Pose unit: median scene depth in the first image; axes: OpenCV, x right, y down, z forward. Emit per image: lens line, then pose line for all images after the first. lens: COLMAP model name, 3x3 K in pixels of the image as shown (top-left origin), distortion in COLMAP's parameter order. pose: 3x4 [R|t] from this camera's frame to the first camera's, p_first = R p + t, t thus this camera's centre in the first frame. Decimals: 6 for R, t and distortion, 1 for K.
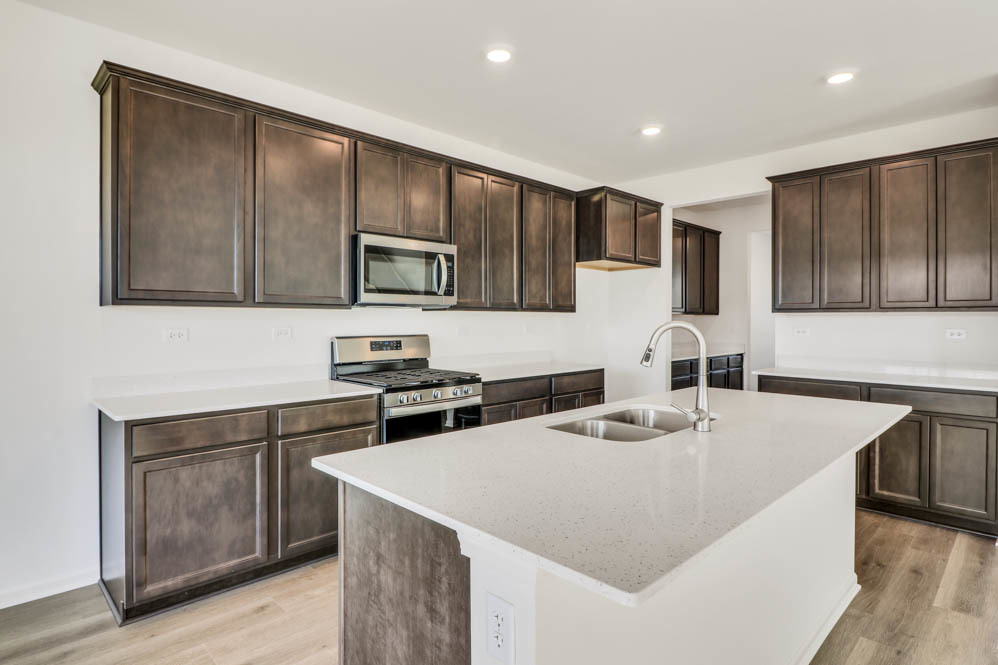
lens RADIAL K [[534.7, 0, 473.9], [0, 534.7, 326.5], [0, 0, 1]] dist [-0.004451, -0.004976]
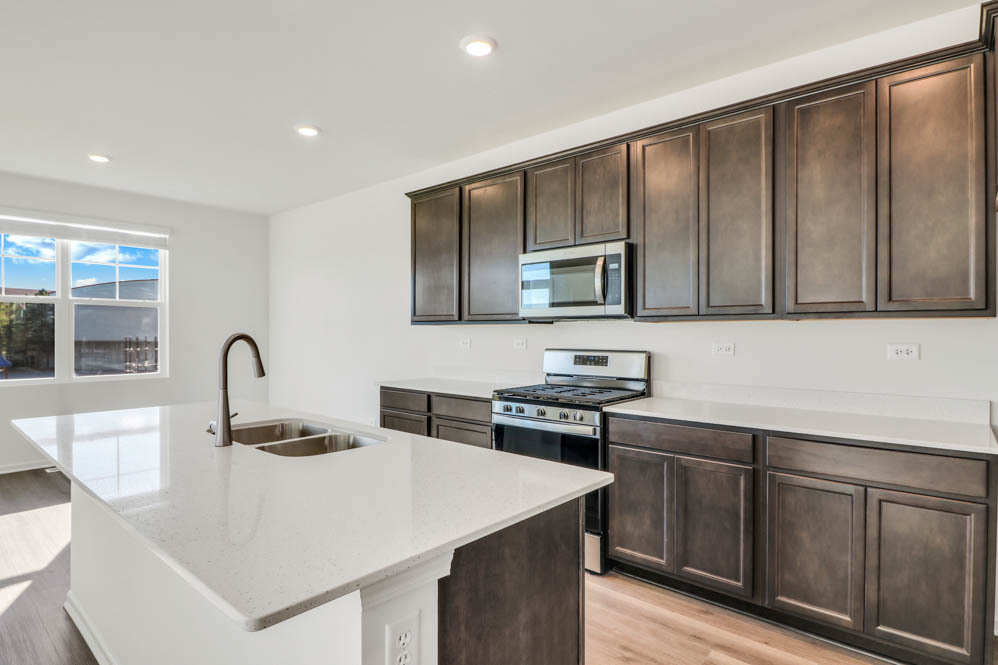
lens RADIAL K [[534.7, 0, 468.2], [0, 534.7, 336.6], [0, 0, 1]] dist [-0.004451, -0.004976]
pose [[0.067382, 0.003570, -0.997721, 0.755047], [-0.011656, 0.999928, 0.002791, -0.006626], [0.997659, 0.011441, 0.067419, 0.705395]]
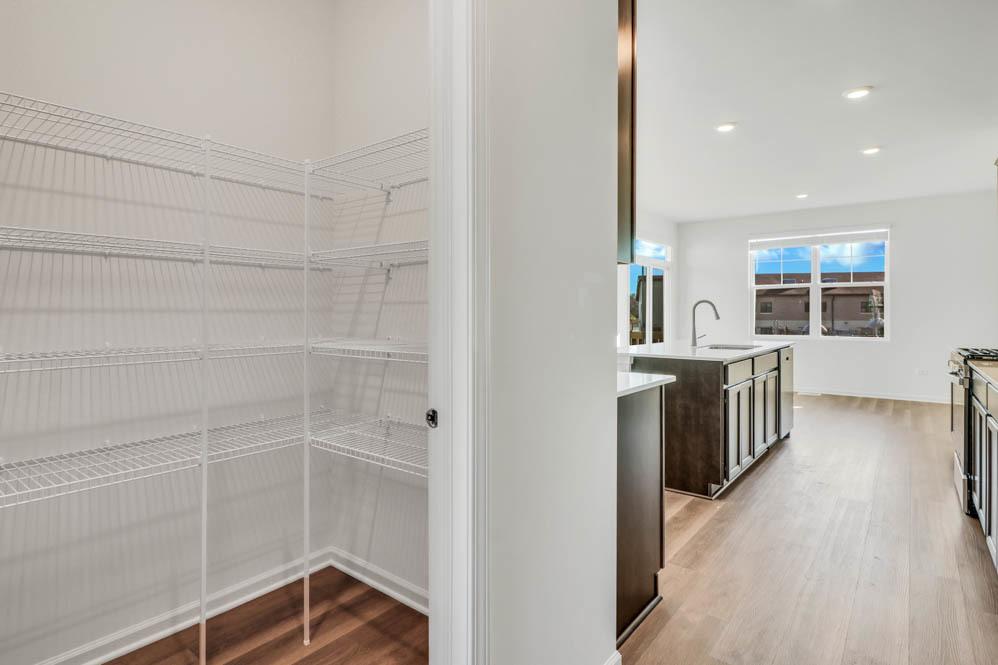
lens RADIAL K [[534.7, 0, 472.4], [0, 534.7, 304.0], [0, 0, 1]] dist [-0.004451, -0.004976]
pose [[-0.993914, -0.009759, -0.109723, 0.874192], [-0.008500, 0.999893, -0.011940, 0.023587], [0.109828, -0.010934, -0.993890, 1.697469]]
